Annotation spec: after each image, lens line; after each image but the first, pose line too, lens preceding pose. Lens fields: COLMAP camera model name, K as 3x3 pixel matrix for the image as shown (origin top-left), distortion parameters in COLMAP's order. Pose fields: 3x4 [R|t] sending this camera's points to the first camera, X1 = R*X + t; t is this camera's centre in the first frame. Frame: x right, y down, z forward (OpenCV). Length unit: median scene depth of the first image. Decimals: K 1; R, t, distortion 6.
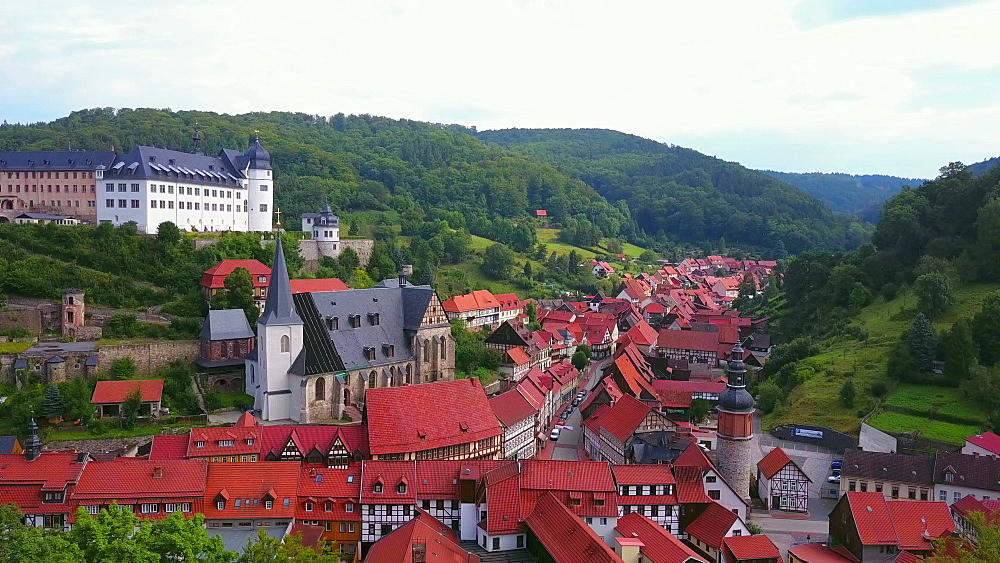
lens RADIAL K [[792.8, 0, 496.2], [0, 792.8, 277.2], [0, 0, 1]] dist [0.006676, -0.003052]
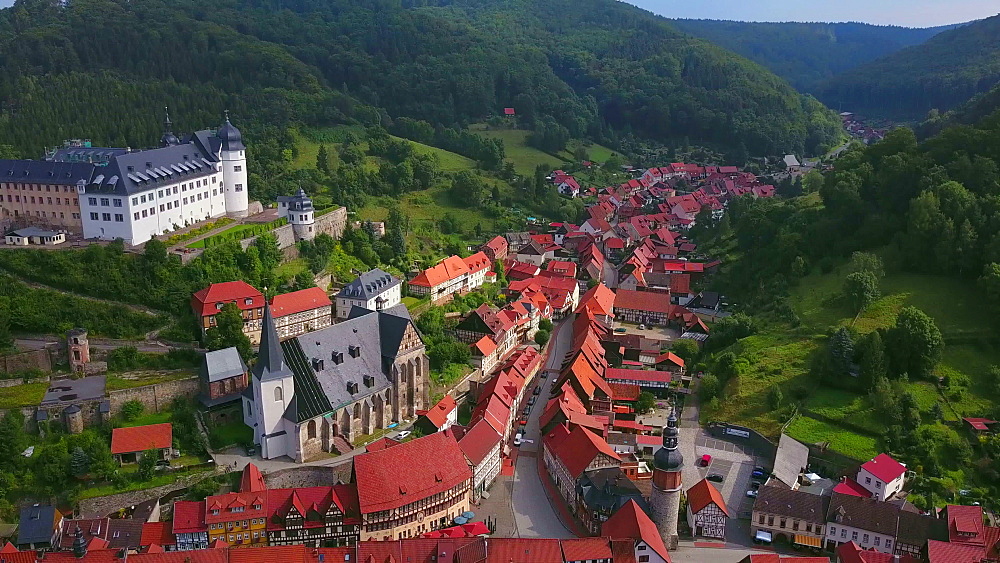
lens RADIAL K [[792.8, 0, 496.2], [0, 792.8, 277.2], [0, 0, 1]] dist [0.006676, -0.003052]
pose [[0.999227, -0.015190, 0.036248, 0.003758], [0.007726, 0.980212, 0.197801, -0.217539], [-0.038535, -0.197368, 0.979572, -0.061600]]
